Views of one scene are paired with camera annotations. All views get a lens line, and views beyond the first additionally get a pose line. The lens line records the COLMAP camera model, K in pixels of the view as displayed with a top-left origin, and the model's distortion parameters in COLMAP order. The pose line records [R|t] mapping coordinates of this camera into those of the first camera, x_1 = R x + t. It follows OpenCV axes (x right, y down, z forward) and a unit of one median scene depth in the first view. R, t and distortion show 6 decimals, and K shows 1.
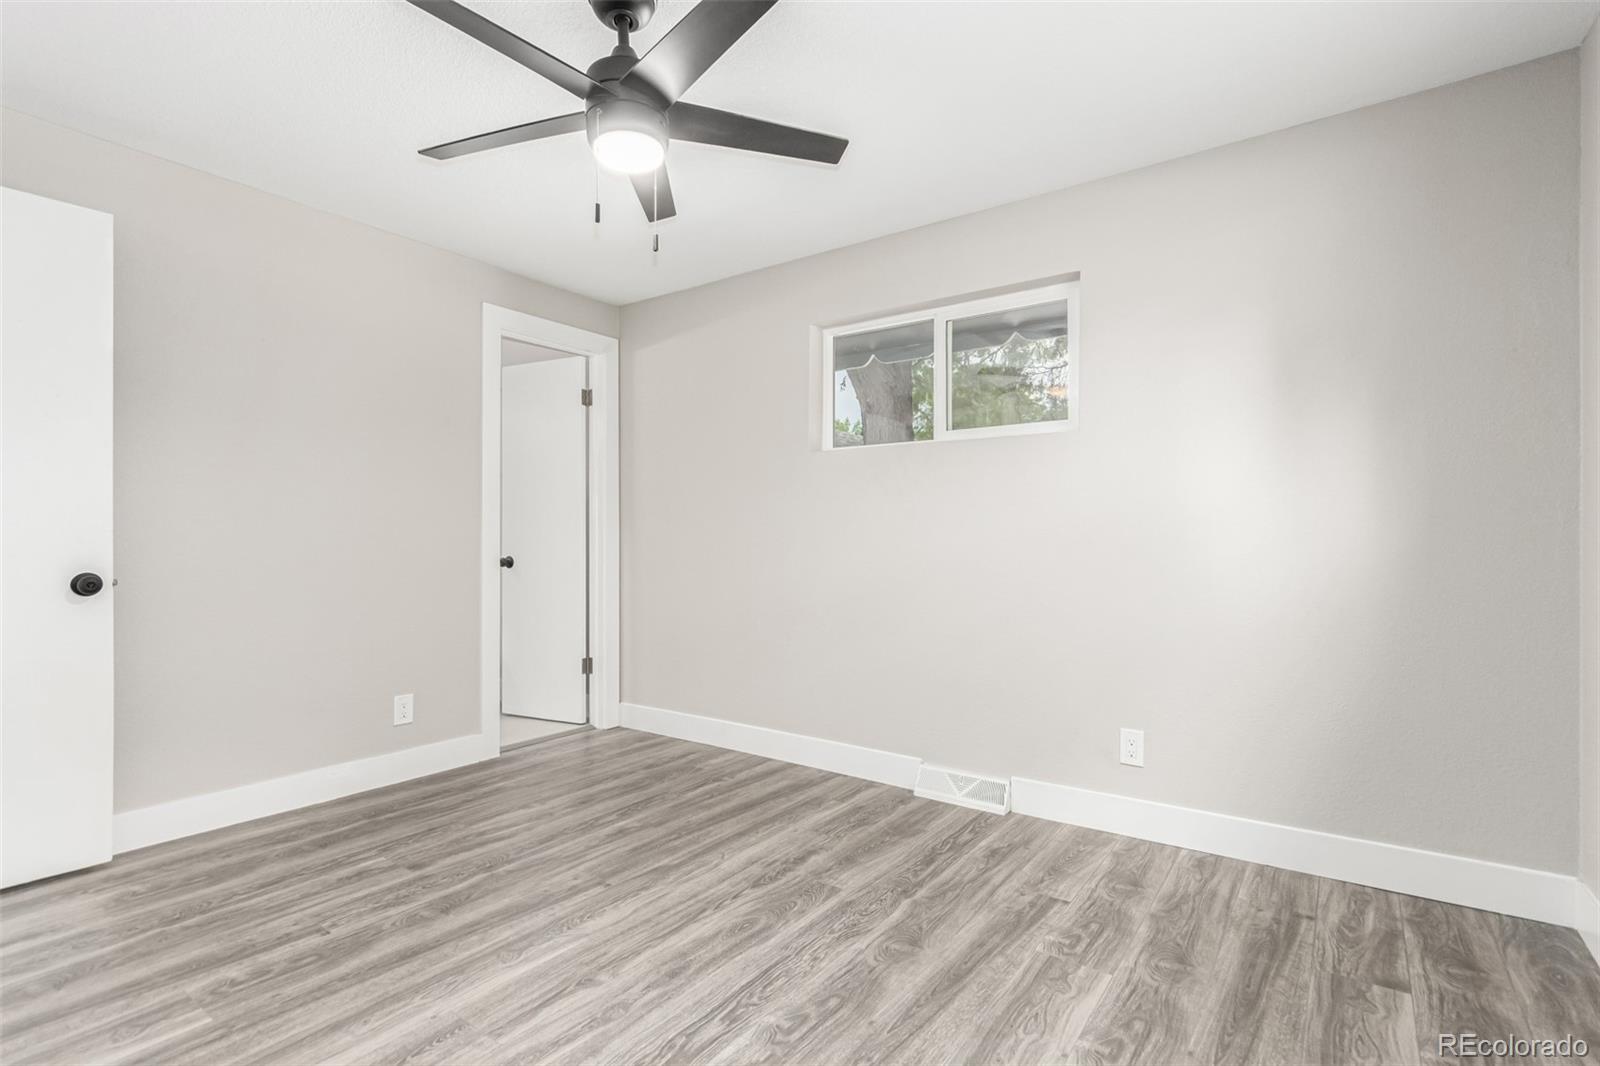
lens RADIAL K [[783.9, 0, 795.6], [0, 783.9, 546.1], [0, 0, 1]] dist [0.001364, 0.000102]
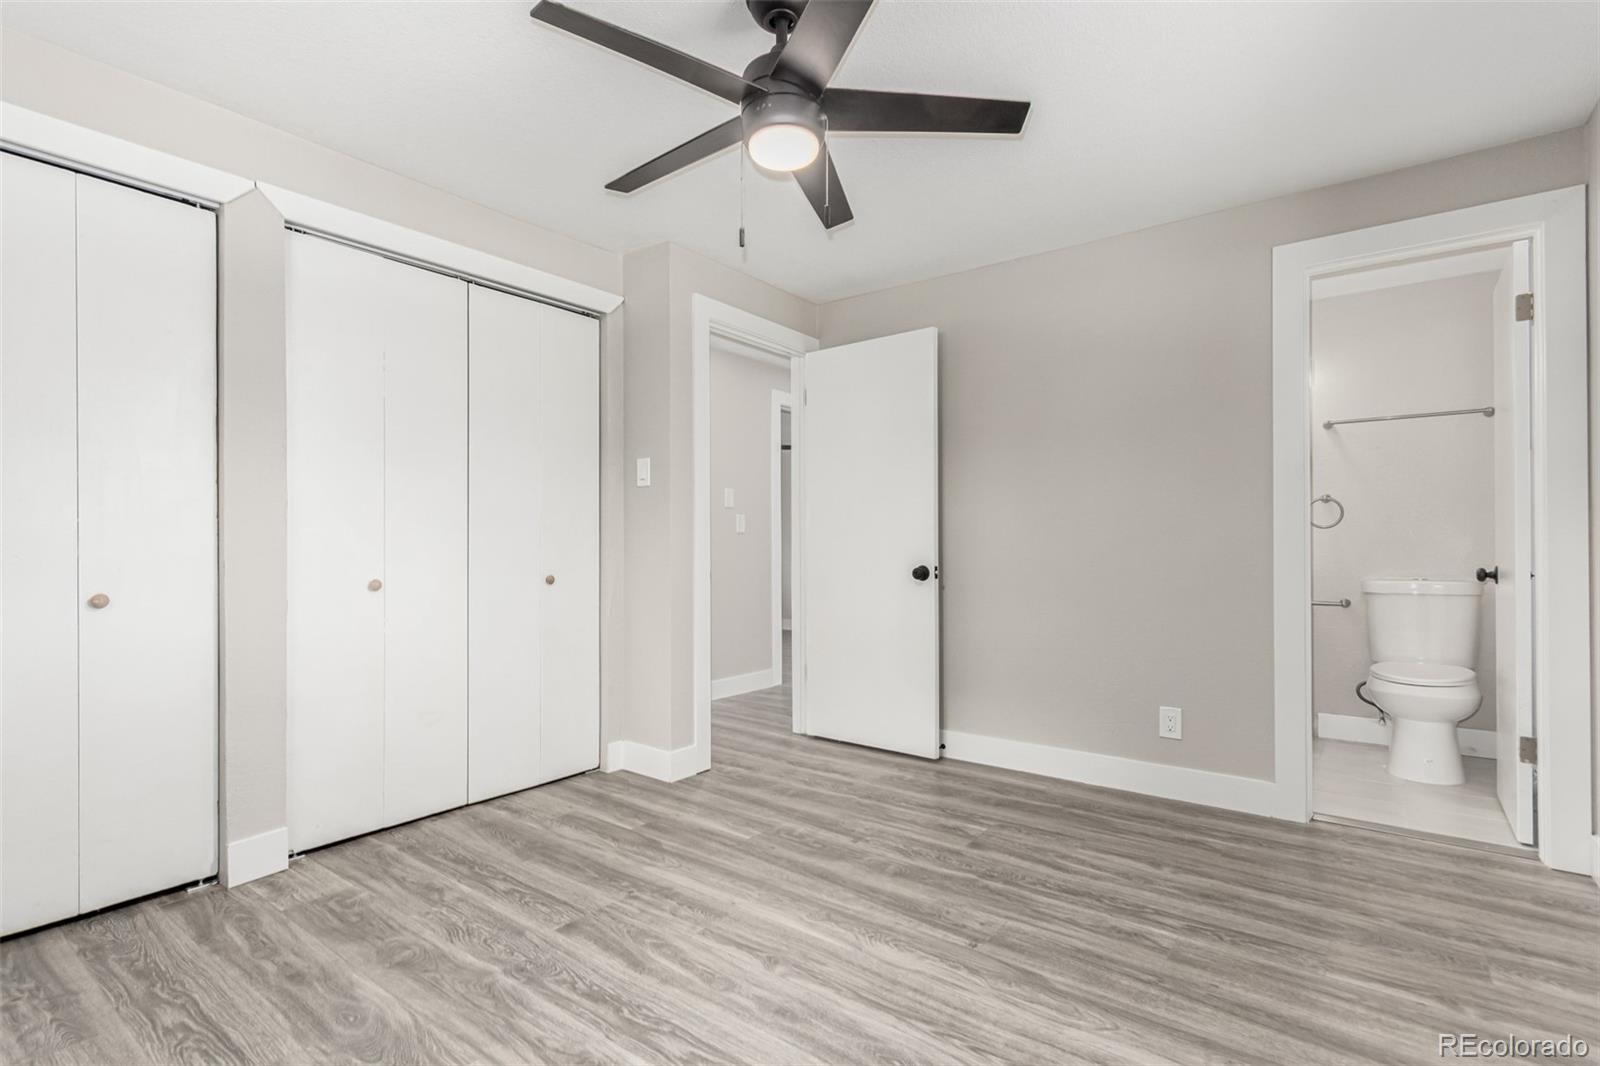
lens RADIAL K [[748.5, 0, 804.0], [0, 748.5, 529.0], [0, 0, 1]] dist [0.002778, -0.000497]
pose [[-0.025245, -0.021957, -0.999440, 0.582235], [-0.004726, 0.999750, -0.021844, 0.001497], [0.999670, 0.004171, -0.025343, 0.835085]]
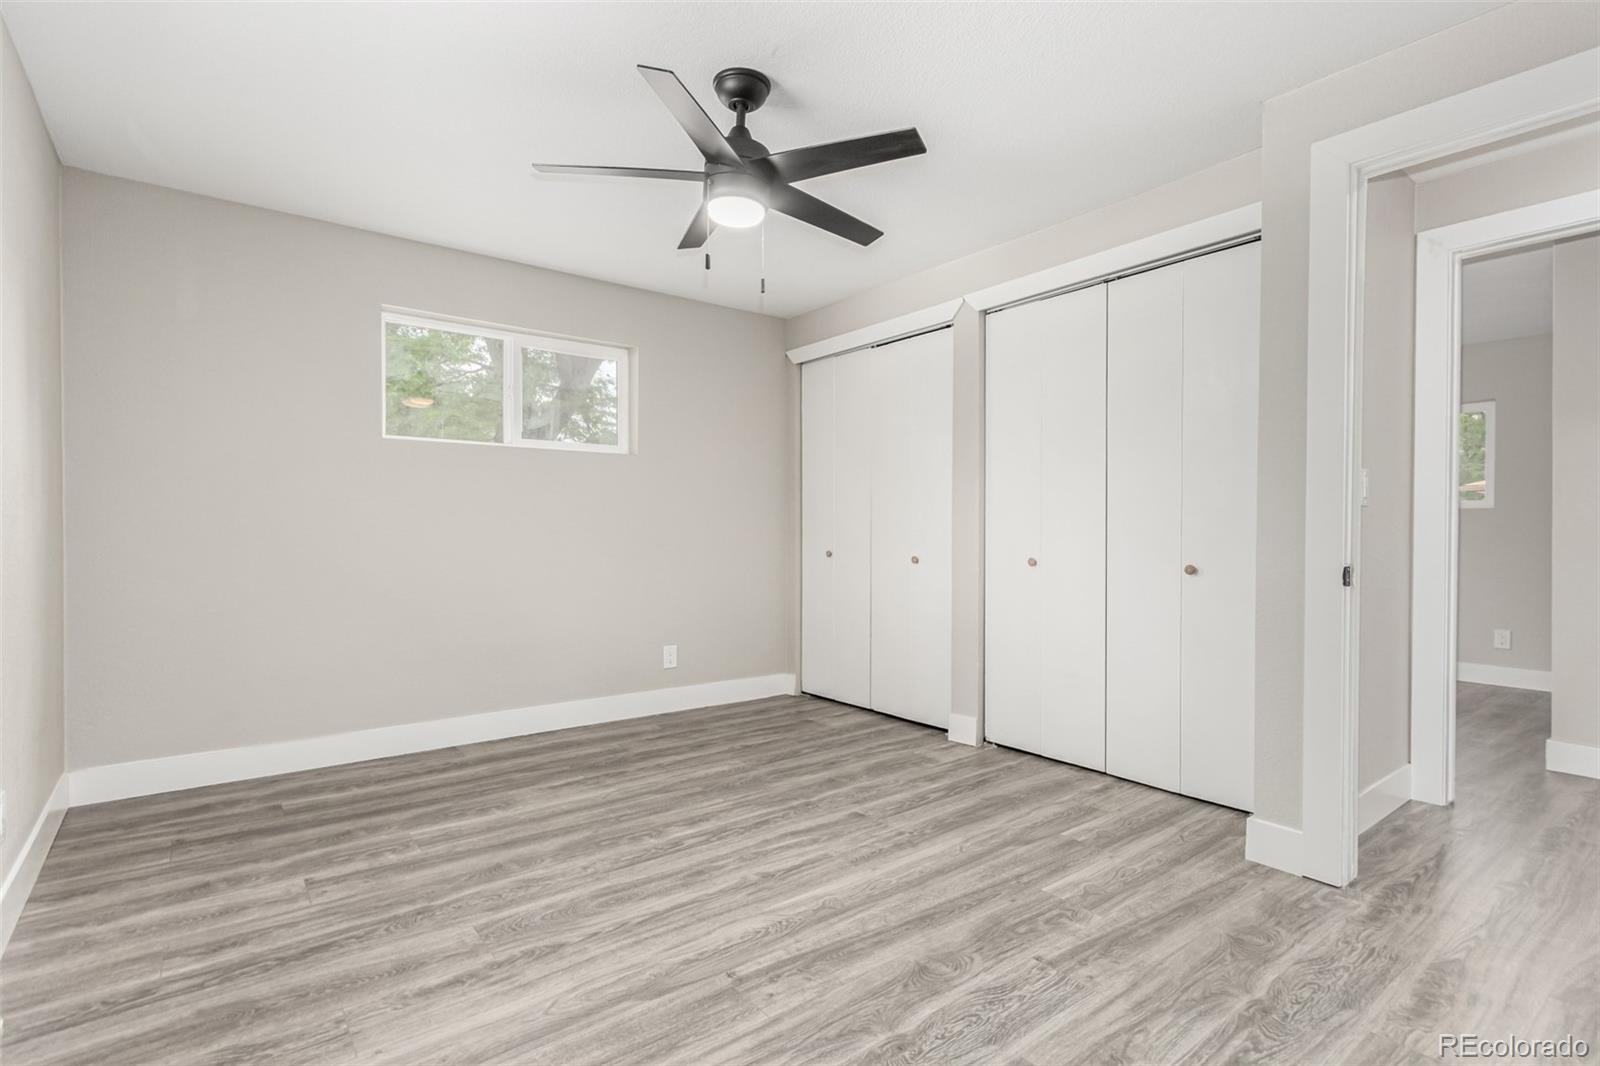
lens RADIAL K [[754.1, 0, 800.0], [0, 754.1, 533.0], [0, 0, 1]] dist [-0.000442, -0.000067]
pose [[-0.966096, -0.005187, 0.258131, -0.490937], [-0.002532, 0.999940, 0.010616, -0.004210], [-0.258170, 0.009602, -0.966052, 1.683834]]
